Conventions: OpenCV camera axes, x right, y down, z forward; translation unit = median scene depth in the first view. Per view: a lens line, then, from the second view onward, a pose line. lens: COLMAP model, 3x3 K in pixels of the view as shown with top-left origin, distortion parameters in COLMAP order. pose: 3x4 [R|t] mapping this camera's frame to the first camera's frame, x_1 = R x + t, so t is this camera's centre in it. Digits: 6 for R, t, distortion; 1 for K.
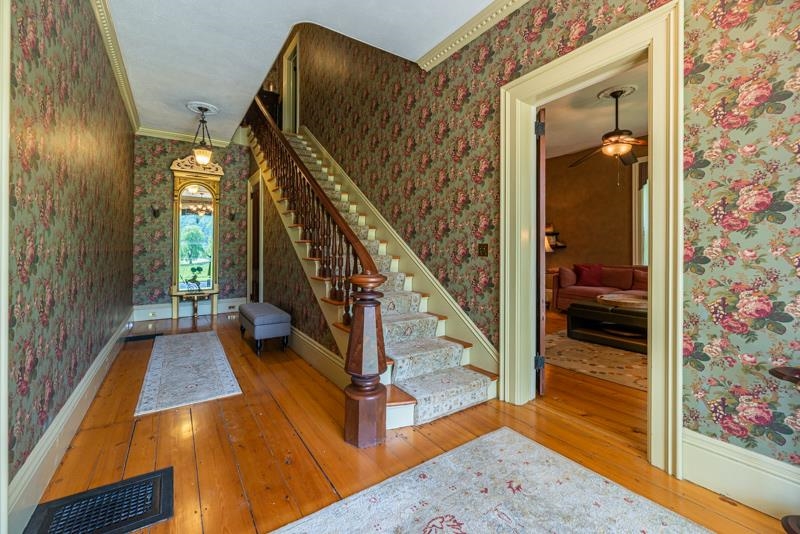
lens RADIAL K [[331.5, 0, 399.1], [0, 331.5, 259.8], [0, 0, 1]] dist [-0.001044, -0.000061]
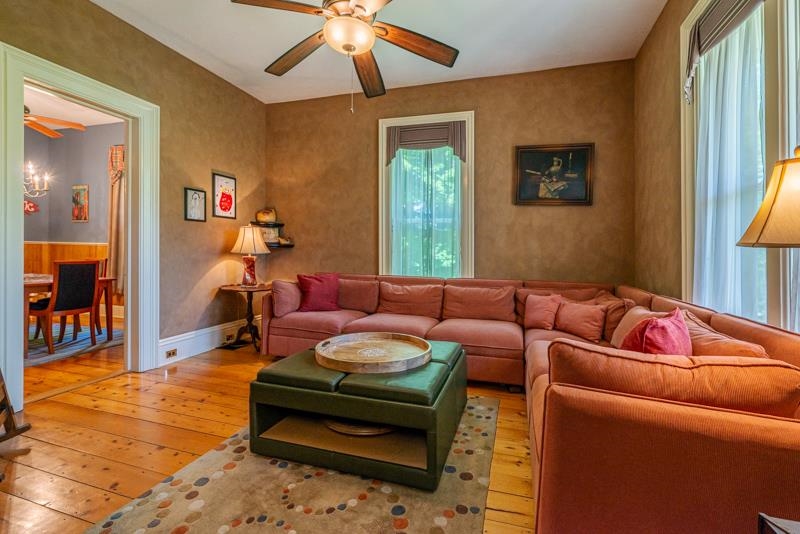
lens RADIAL K [[364.8, 0, 398.1], [0, 364.8, 256.1], [0, 0, 1]] dist [-0.000344, -0.000008]
pose [[0.791807, 0.006308, 0.610739, 0.276366], [0.005017, 0.999846, -0.016831, -0.008632], [-0.610751, 0.016391, 0.791653, 0.380440]]
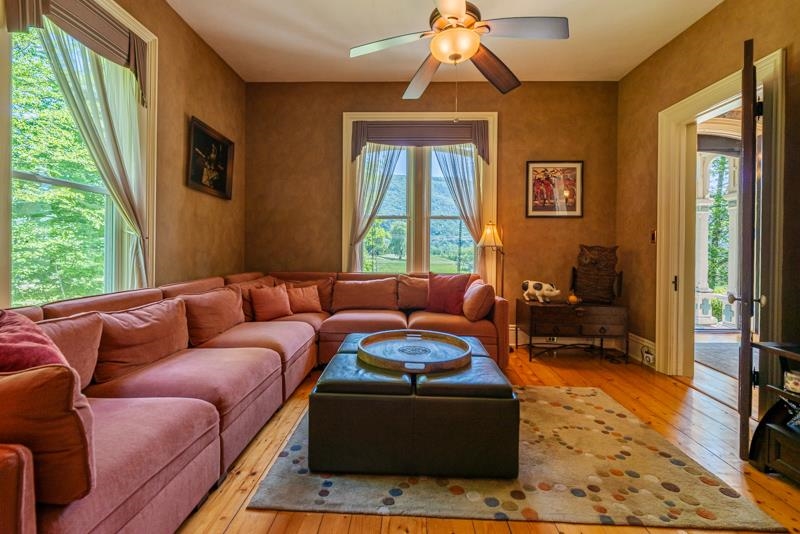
lens RADIAL K [[364.8, 0, 398.1], [0, 364.8, 256.1], [0, 0, 1]] dist [-0.000344, -0.000008]
pose [[-0.810605, -0.017487, 0.585333, 0.282307], [0.009886, 0.999003, 0.043538, -0.030402], [-0.585510, 0.041079, -0.809623, 1.049661]]
